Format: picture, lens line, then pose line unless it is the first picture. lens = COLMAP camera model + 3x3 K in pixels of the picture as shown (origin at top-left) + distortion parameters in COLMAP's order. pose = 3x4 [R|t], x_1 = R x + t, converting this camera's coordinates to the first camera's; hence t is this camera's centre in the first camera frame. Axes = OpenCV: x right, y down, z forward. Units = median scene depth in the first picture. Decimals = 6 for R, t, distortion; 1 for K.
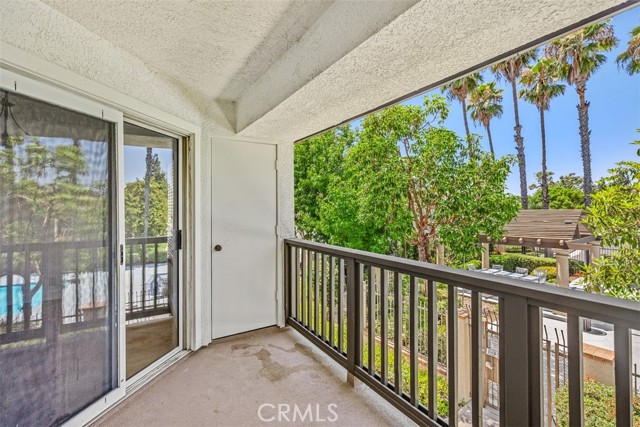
lens RADIAL K [[285.7, 0, 318.4], [0, 285.7, 209.9], [0, 0, 1]] dist [0.007901, 0.000199]
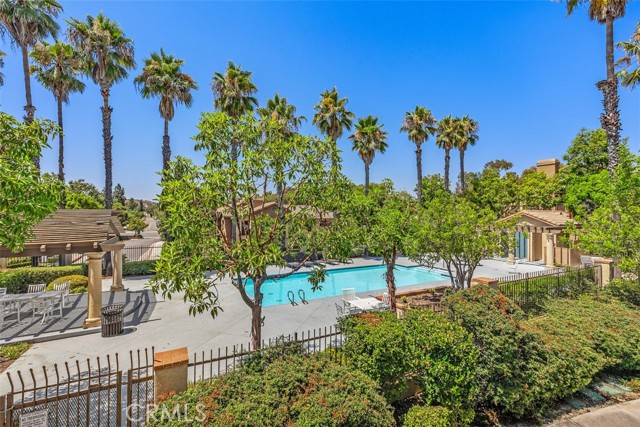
lens RADIAL K [[282.8, 0, 321.4], [0, 282.8, 208.4], [0, 0, 1]] dist [0.008901, 0.000008]
pose [[0.138069, 0.027302, 0.990046, 0.037609], [0.000122, 0.999620, -0.027583, 0.015045], [-0.990423, 0.003929, 0.138013, 0.110379]]
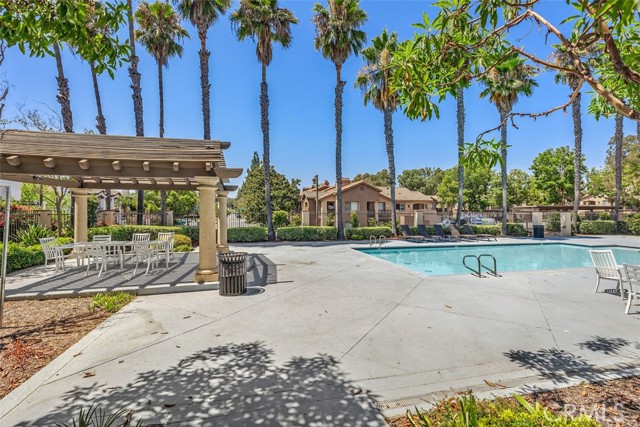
lens RADIAL K [[287.9, 0, 317.6], [0, 287.9, 209.6], [0, 0, 1]] dist [0.004670, 0.000138]
pose [[0.371814, 0.010129, 0.928252, 0.218412], [-0.002256, 0.999947, -0.010008, 0.132378], [-0.928305, 0.001627, 0.371817, 0.336667]]
